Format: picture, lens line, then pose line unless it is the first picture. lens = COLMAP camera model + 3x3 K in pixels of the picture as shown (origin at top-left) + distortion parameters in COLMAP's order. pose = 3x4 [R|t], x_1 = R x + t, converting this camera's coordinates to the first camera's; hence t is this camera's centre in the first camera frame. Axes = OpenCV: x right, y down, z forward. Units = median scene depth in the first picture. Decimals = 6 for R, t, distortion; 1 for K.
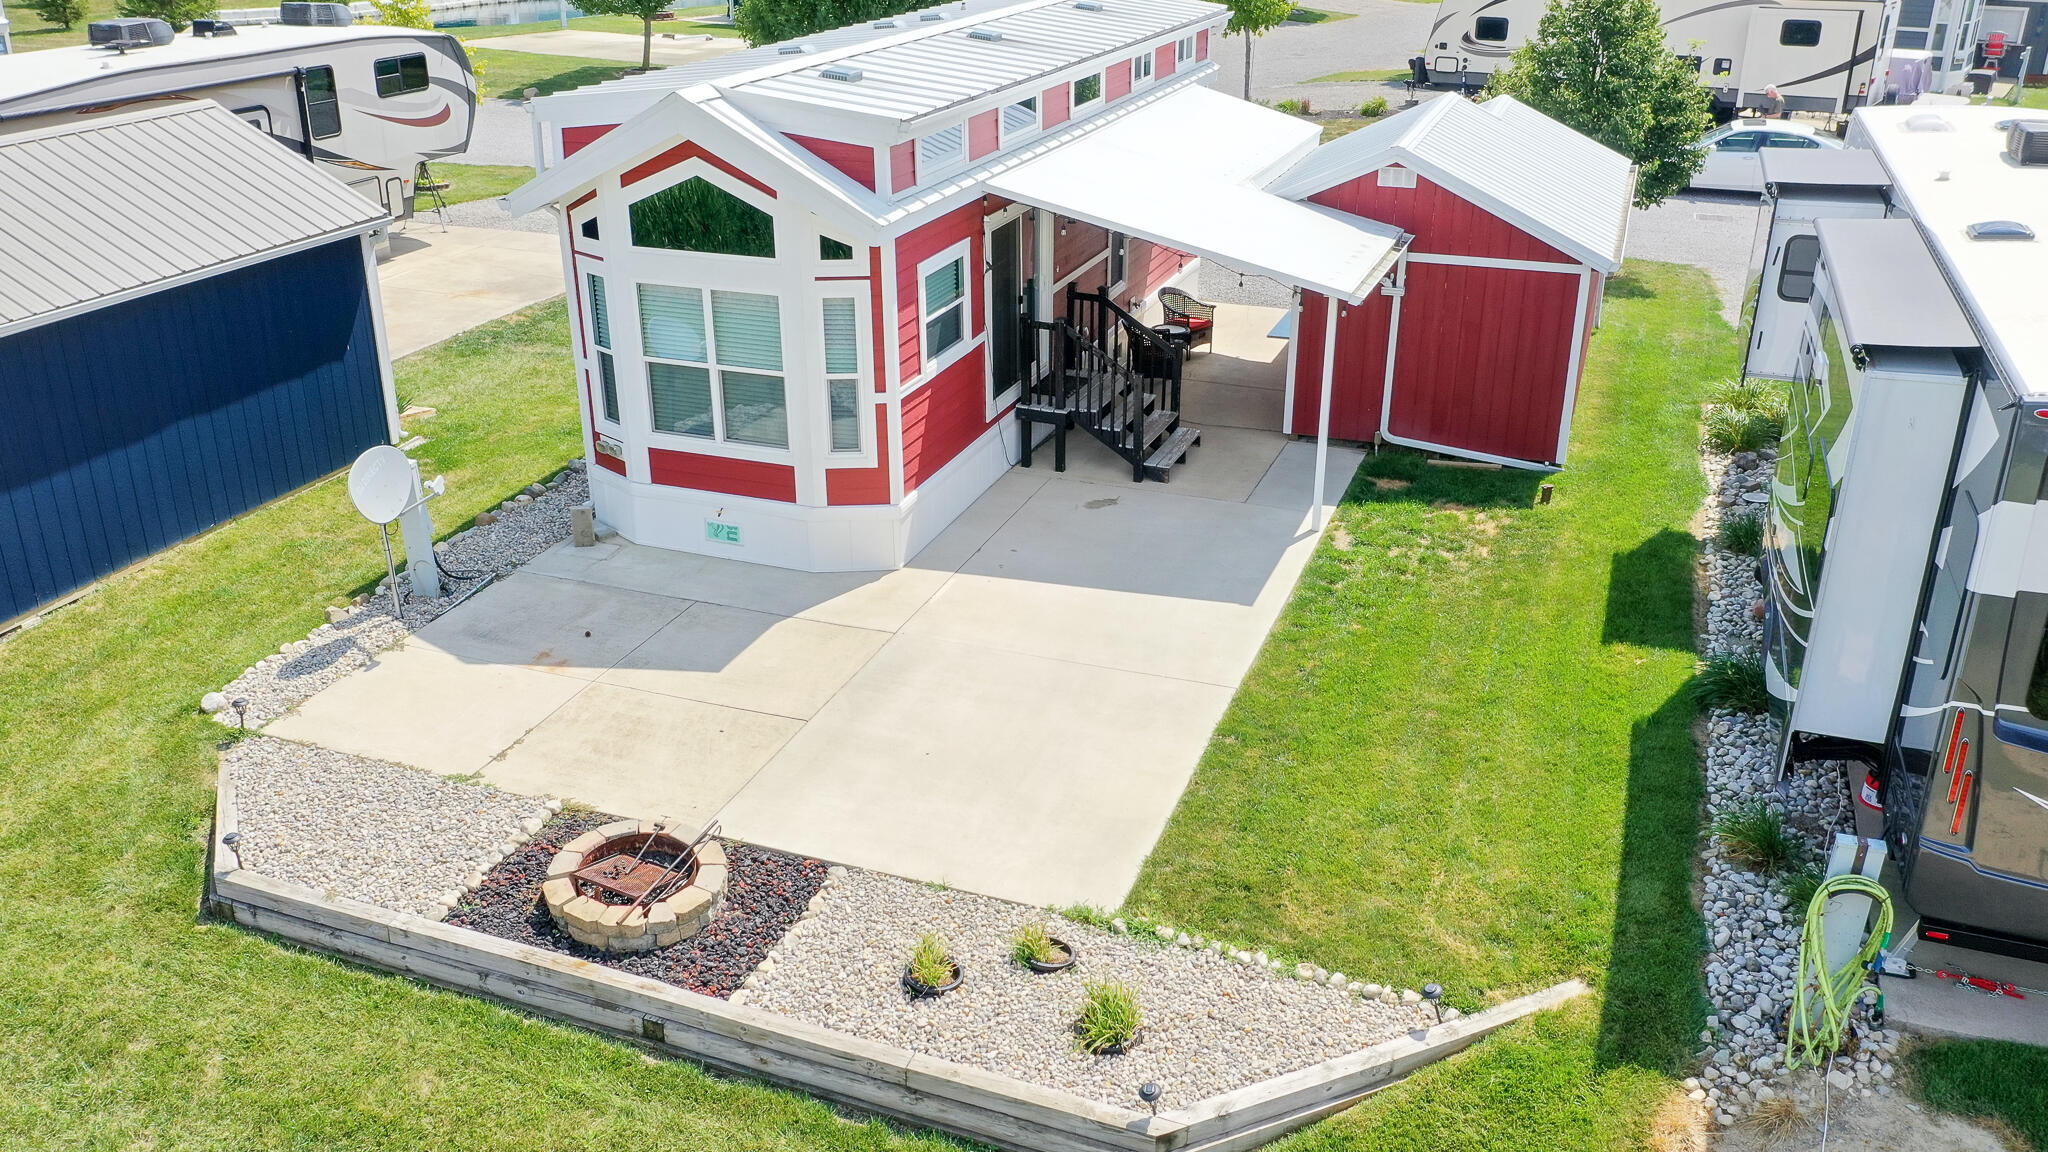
lens RADIAL K [[1671.0, 0, 993.4], [0, 1671.0, 575.3], [0, 0, 1]] dist [-0.013403, 0.004236]
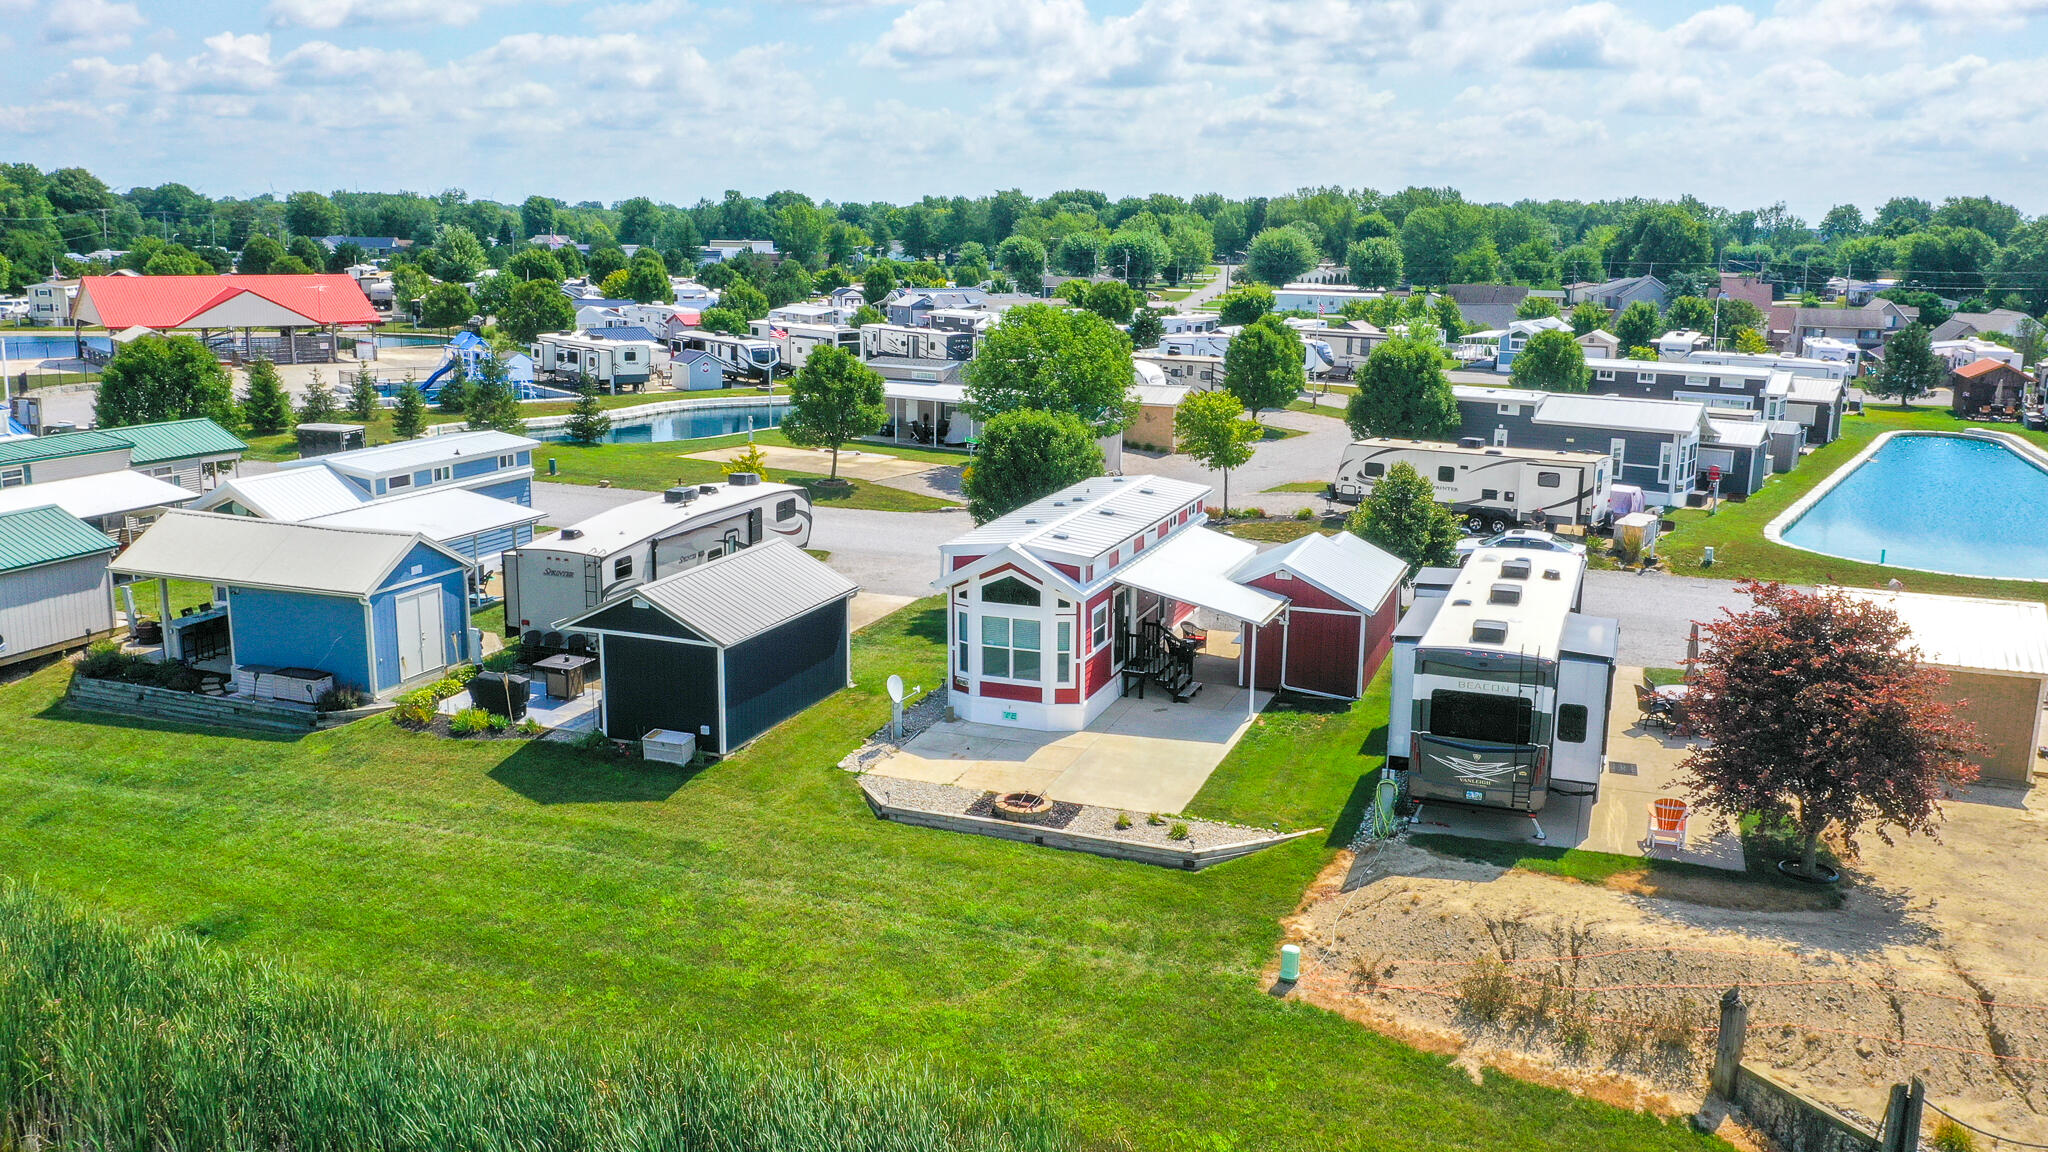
lens RADIAL K [[1692.7, 0, 1024.0], [0, 1692.7, 576.0], [0, 0, 1]] dist [-0.013424, -0.000091]
pose [[0.999720, 0.009989, 0.021450, -0.197040], [-0.005449, 0.979345, -0.202125, 0.277739], [-0.023026, 0.201952, 0.979125, -1.492166]]
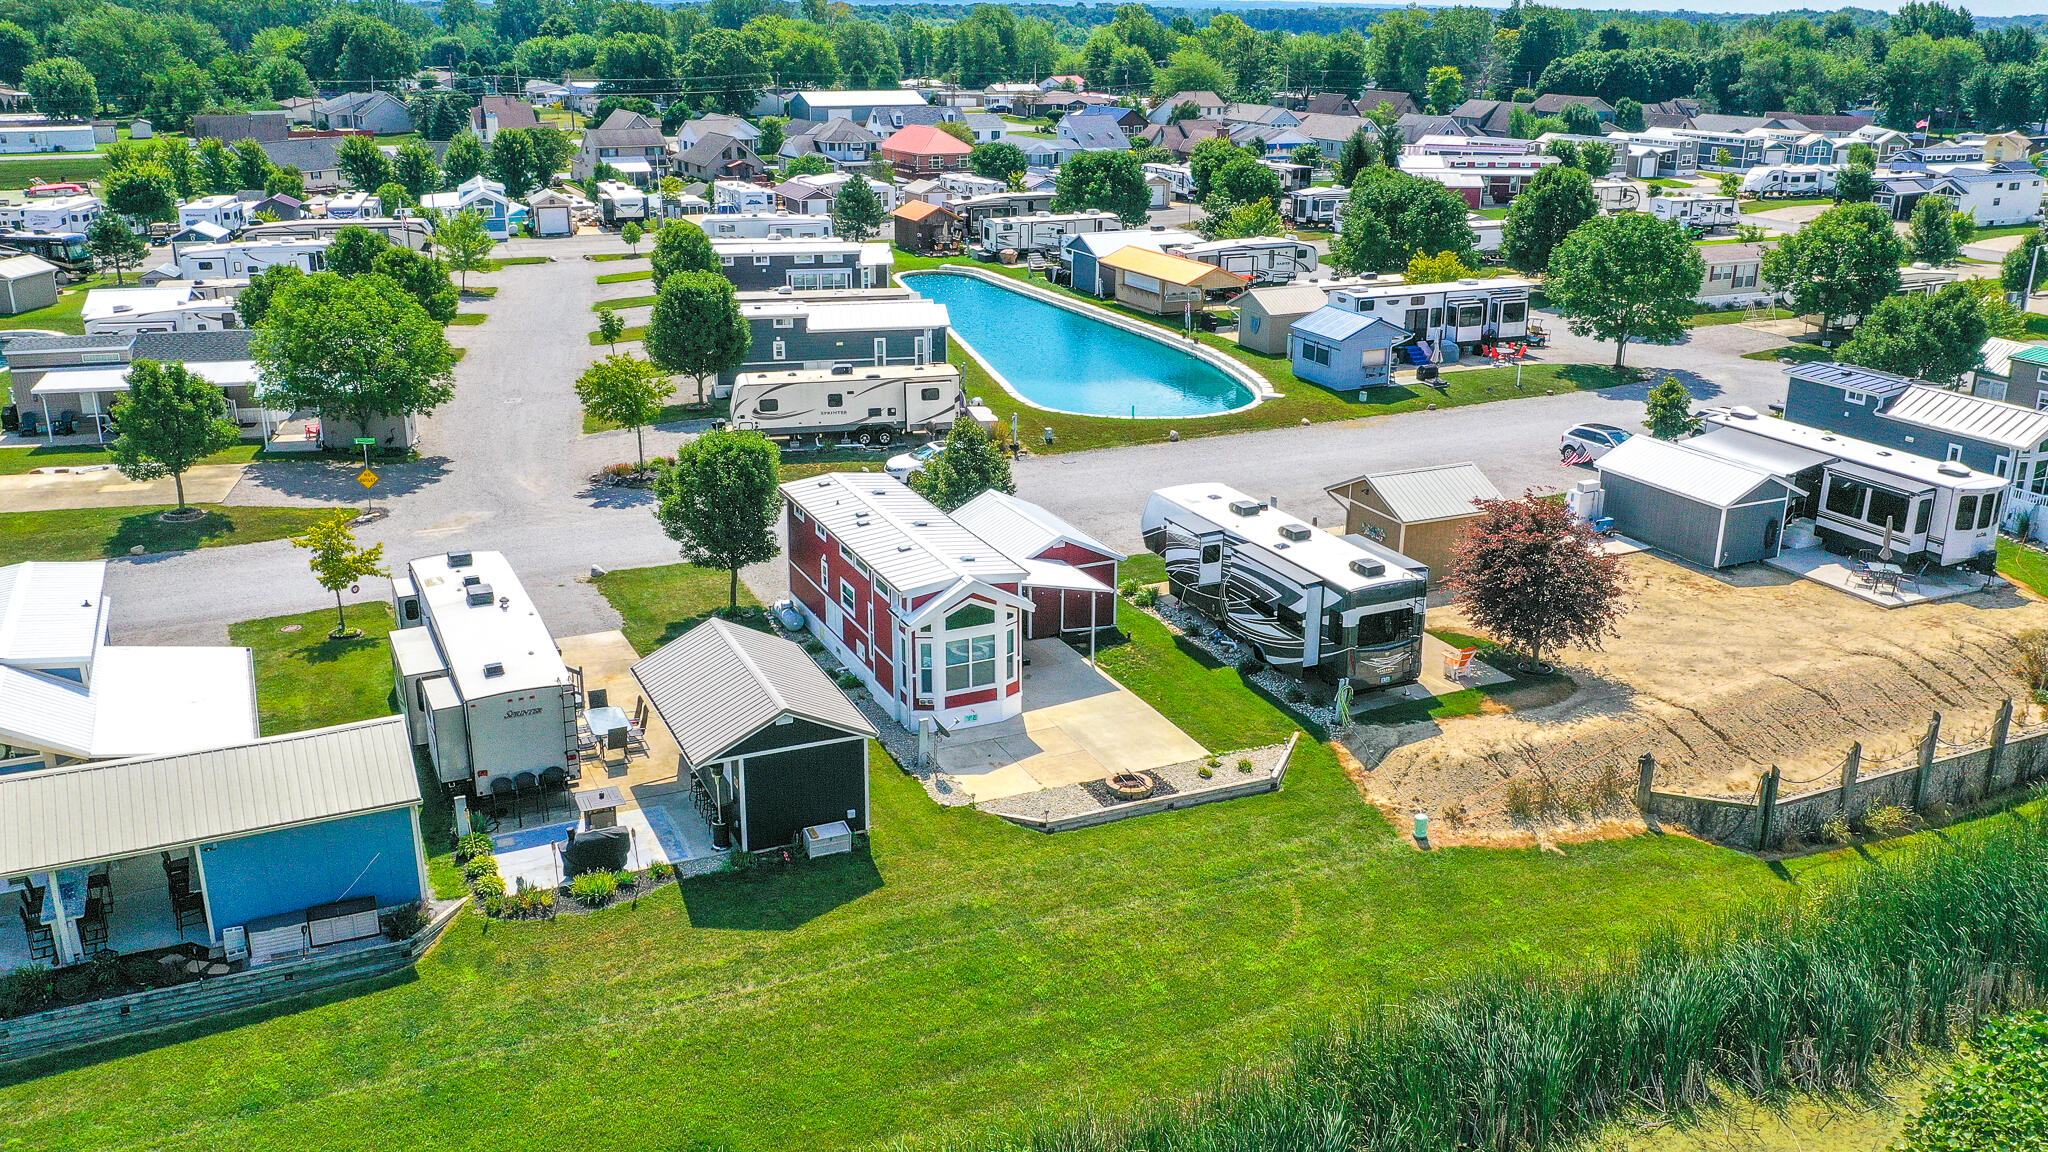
lens RADIAL K [[1692.7, 0, 1024.0], [0, 1692.7, 576.0], [0, 0, 1]] dist [-0.013424, -0.000091]
pose [[0.690784, -0.227397, 0.686373, -2.059201], [0.283600, 0.958405, 0.032099, -0.330617], [-0.665123, 0.172482, 0.726541, -1.234970]]
